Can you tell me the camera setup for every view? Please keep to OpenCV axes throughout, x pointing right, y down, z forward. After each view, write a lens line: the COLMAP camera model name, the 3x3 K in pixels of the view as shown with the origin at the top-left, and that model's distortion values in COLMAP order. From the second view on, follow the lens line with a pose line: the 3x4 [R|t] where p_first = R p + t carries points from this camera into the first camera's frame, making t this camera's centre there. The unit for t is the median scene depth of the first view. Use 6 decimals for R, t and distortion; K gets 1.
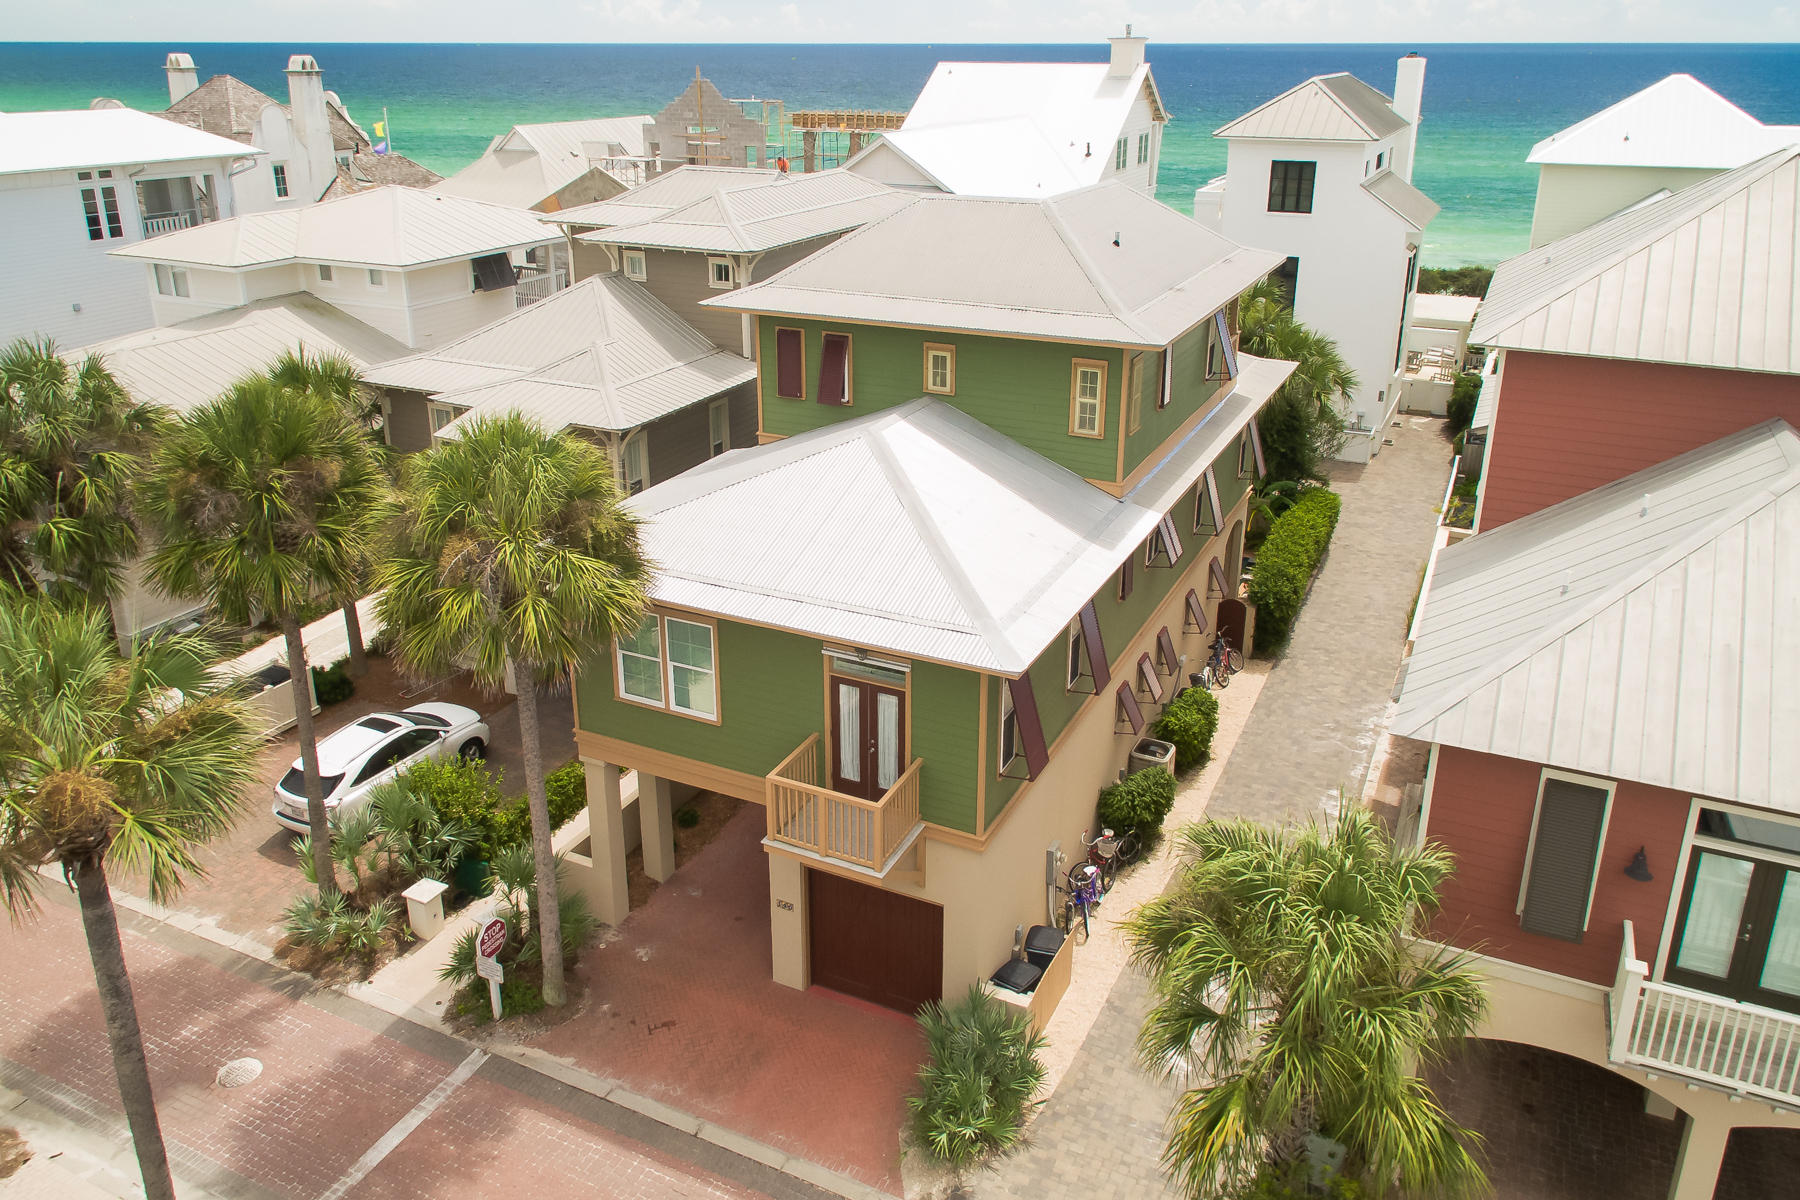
lens RADIAL K [[1291.2, 0, 836.4], [0, 1291.2, 491.1], [0, 0, 1]] dist [0.004063, -0.002169]
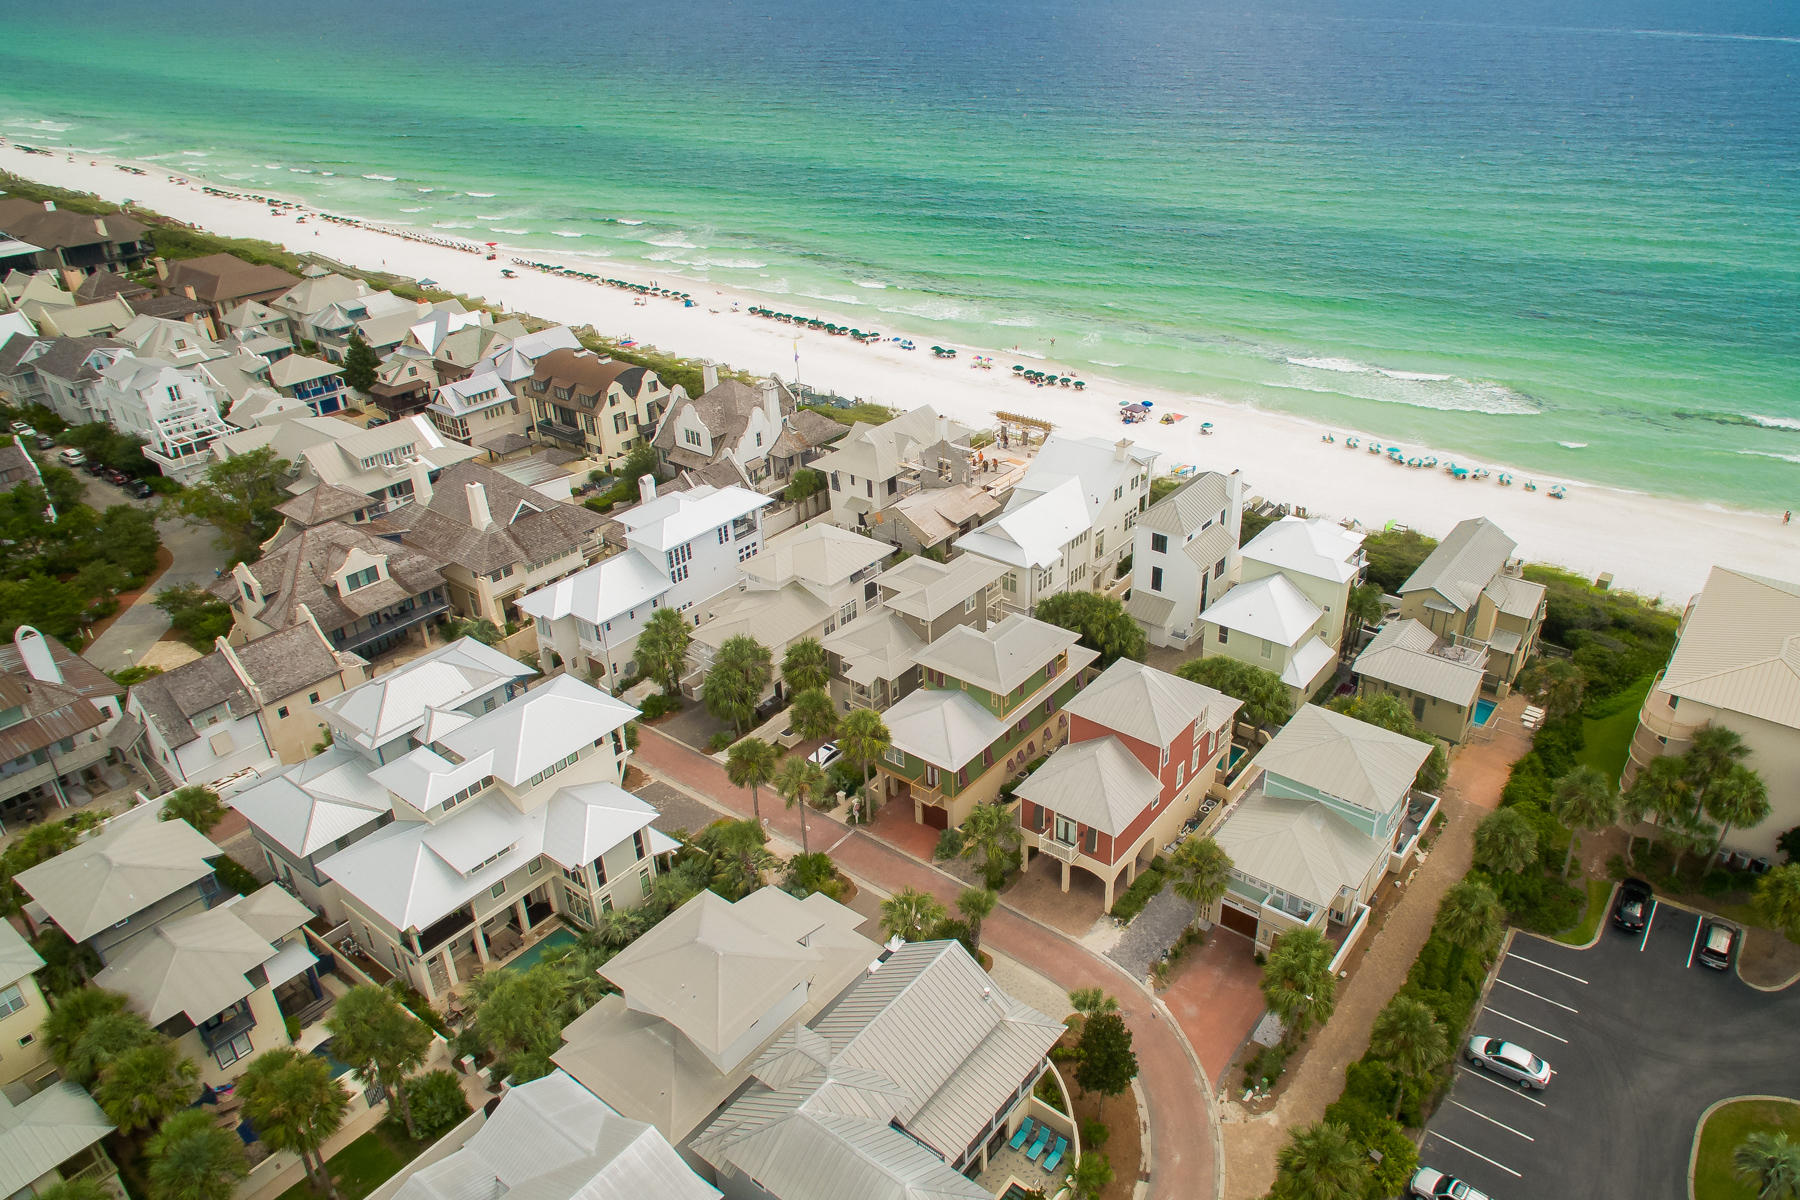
lens RADIAL K [[1179.8, 0, 803.5], [0, 1179.8, 525.1], [0, 0, 1]] dist [0.004774, 0.002245]
pose [[0.955663, 0.031758, -0.292746, 0.762959], [0.007994, 0.991002, 0.133606, -1.226713], [0.294355, -0.130022, 0.946810, -2.941303]]
